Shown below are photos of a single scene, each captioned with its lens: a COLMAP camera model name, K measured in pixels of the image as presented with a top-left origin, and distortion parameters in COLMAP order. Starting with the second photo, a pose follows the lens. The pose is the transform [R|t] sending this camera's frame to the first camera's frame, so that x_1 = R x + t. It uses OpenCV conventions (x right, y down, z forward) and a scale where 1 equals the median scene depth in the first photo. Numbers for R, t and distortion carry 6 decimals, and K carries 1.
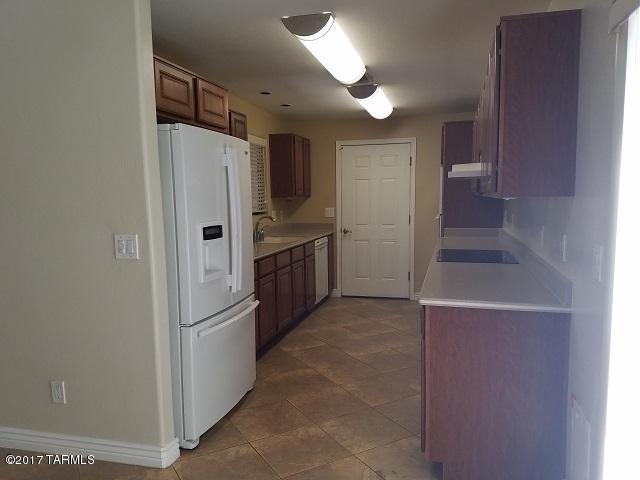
lens RADIAL K [[483.1, 0, 323.2], [0, 483.1, 259.1], [0, 0, 1]] dist [0.165859, -0.000703]
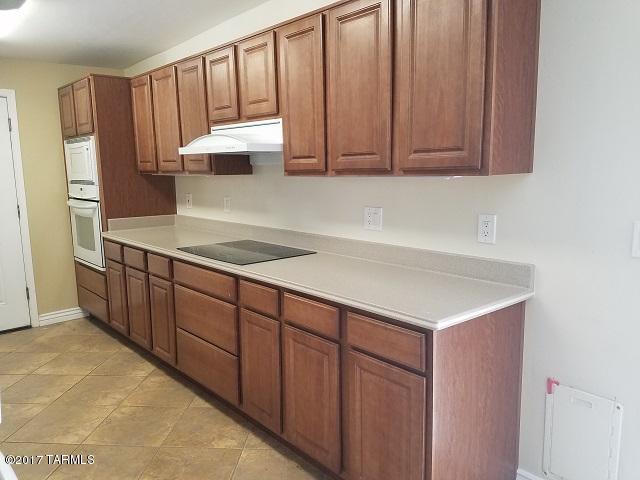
lens RADIAL K [[509.2, 0, 318.1], [0, 509.2, 249.6], [0, 0, 1]] dist [-0.001712, -0.001237]
pose [[0.564013, -0.133347, 0.814928, -0.256354], [0.119298, 0.989681, 0.079376, -0.052382], [-0.817103, 0.052450, 0.574100, 0.390889]]
